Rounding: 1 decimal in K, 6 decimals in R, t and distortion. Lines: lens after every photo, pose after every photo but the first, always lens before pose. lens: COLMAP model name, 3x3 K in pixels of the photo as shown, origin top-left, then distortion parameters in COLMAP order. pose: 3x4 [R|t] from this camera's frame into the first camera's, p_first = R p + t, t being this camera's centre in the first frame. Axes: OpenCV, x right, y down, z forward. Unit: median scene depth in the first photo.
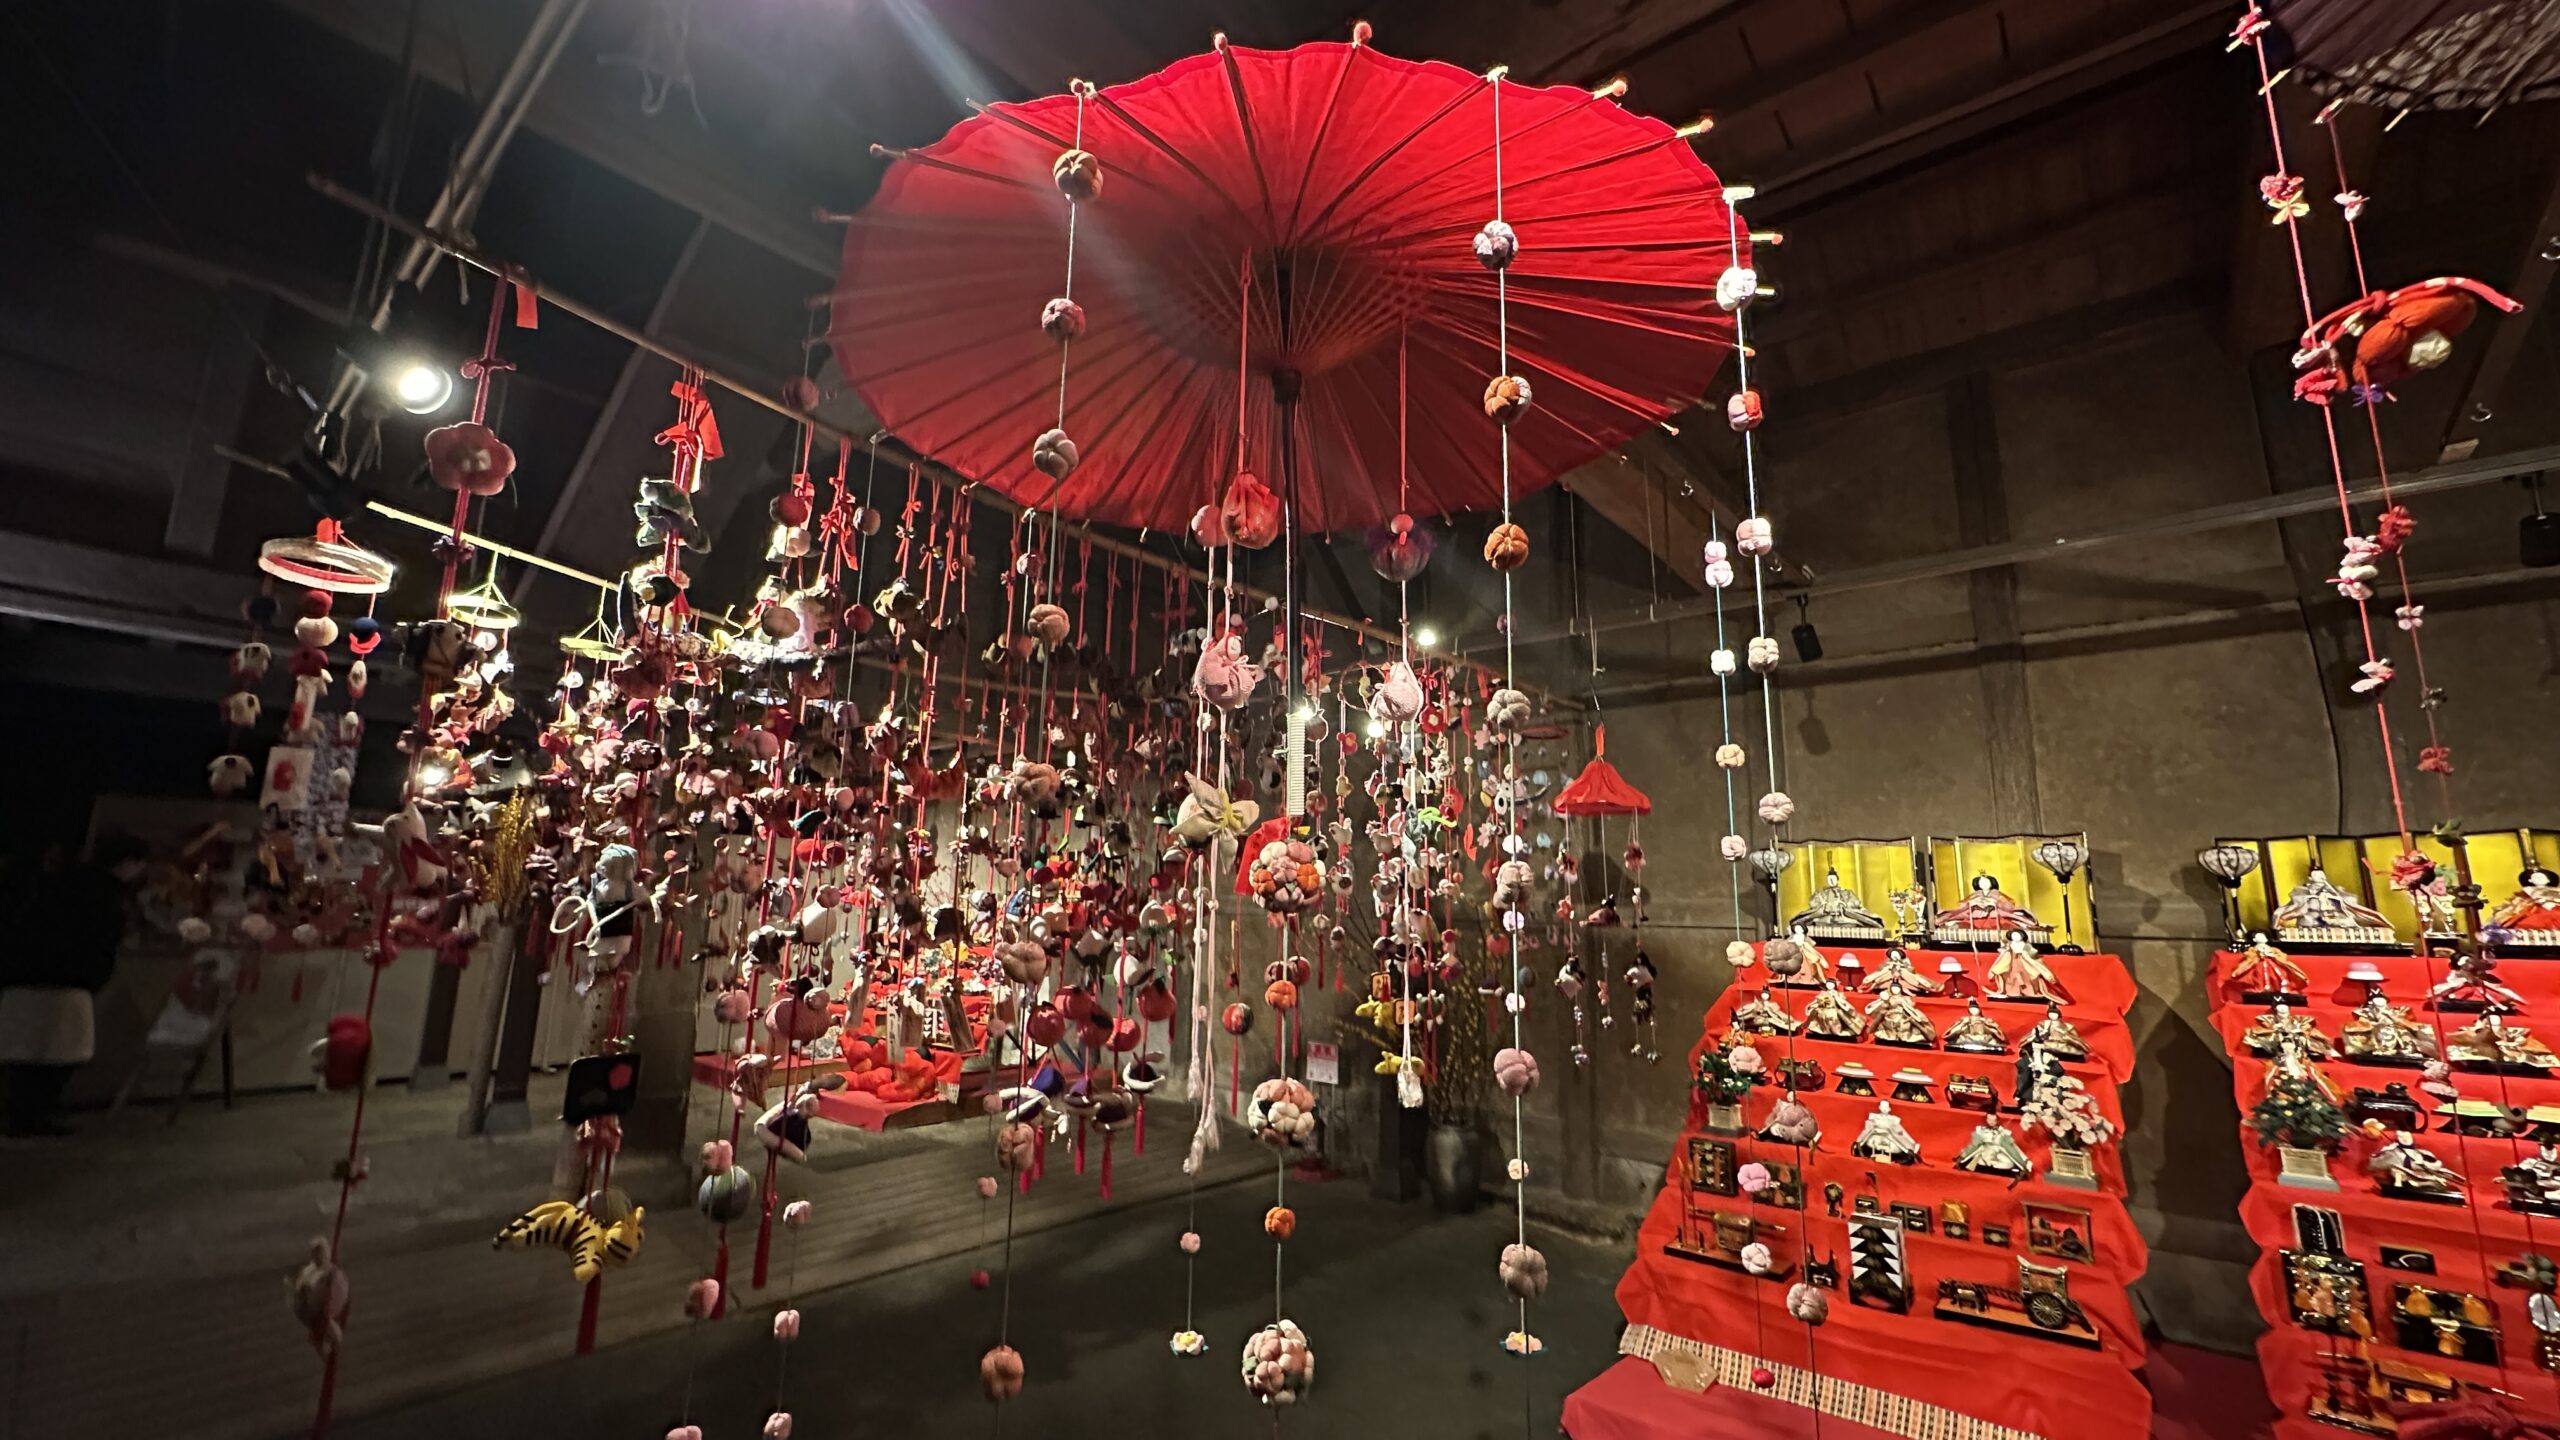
lens RADIAL K [[1019.2, 0, 1269.3], [0, 1019.2, 723.9], [0, 0, 1]] dist [-0.006195, 0.001123]
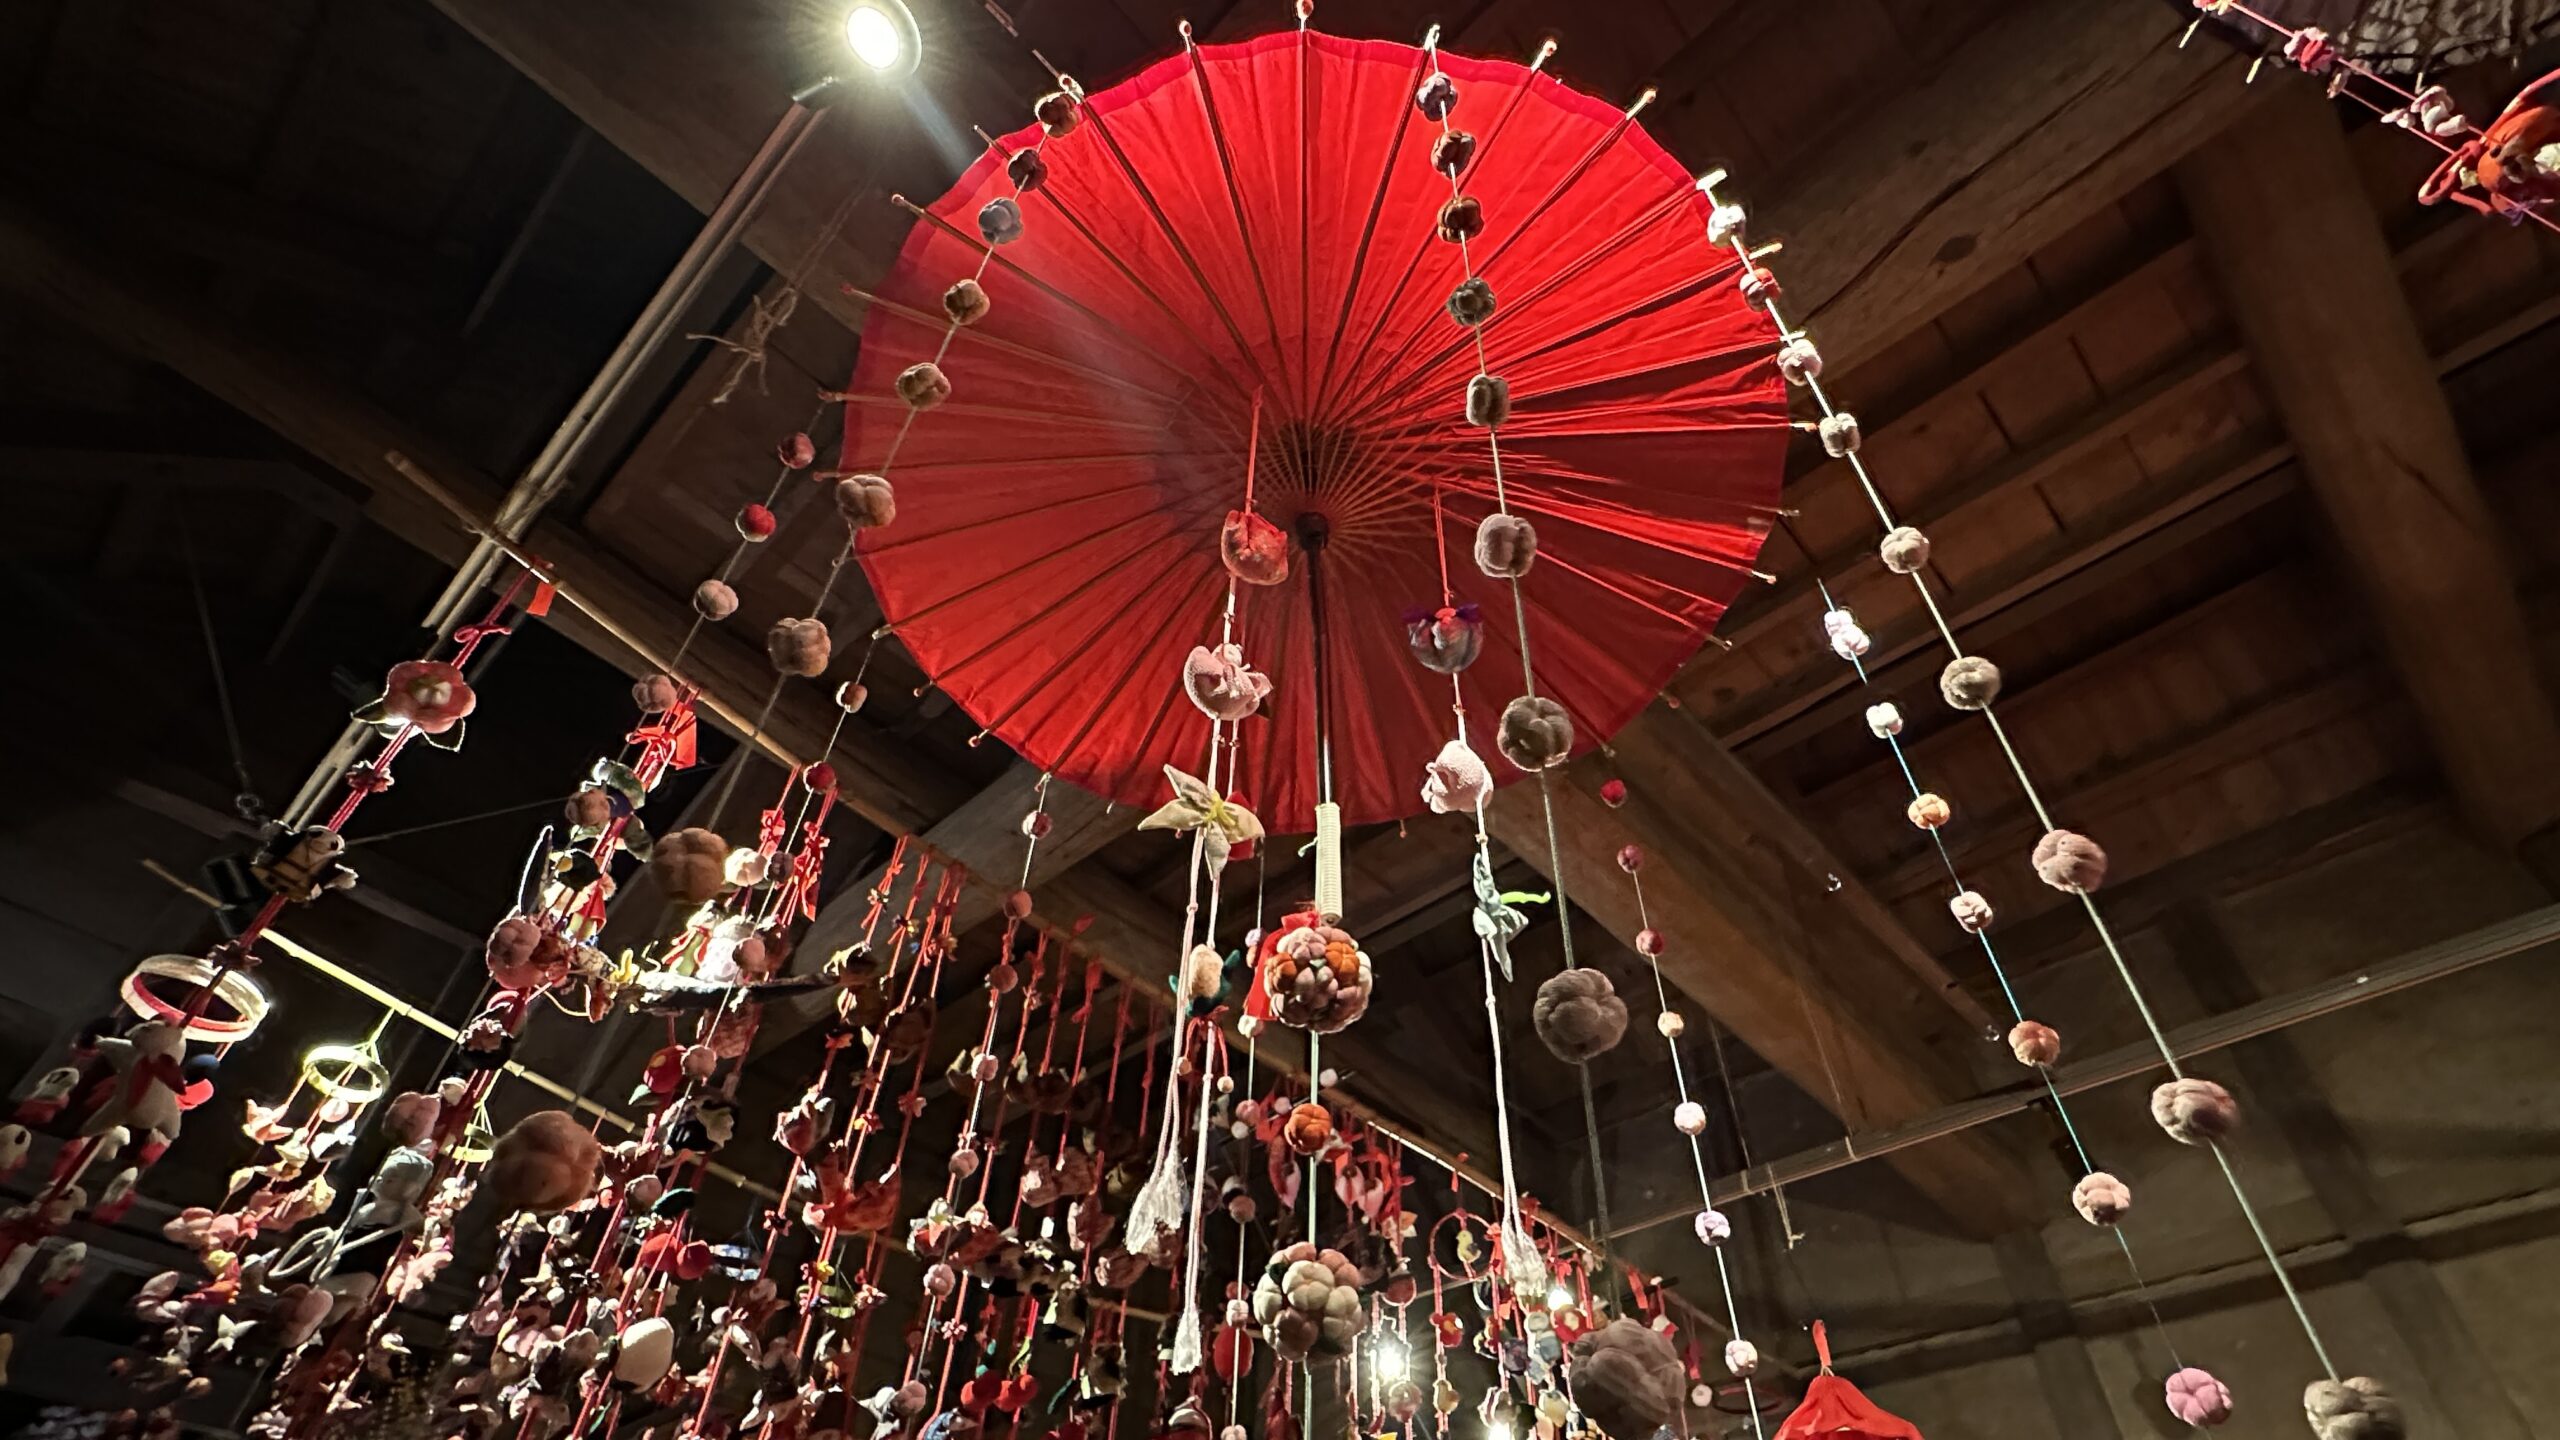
lens RADIAL K [[1244.3, 0, 1263.6], [0, 1244.3, 715.7], [0, 0, 1]] dist [-0.000196, -0.001815]
pose [[0.997931, -0.030413, -0.056642, 0.018500], [-0.007813, 0.817141, -0.576385, 0.244544], [0.063814, 0.575635, 0.815213, 0.086685]]
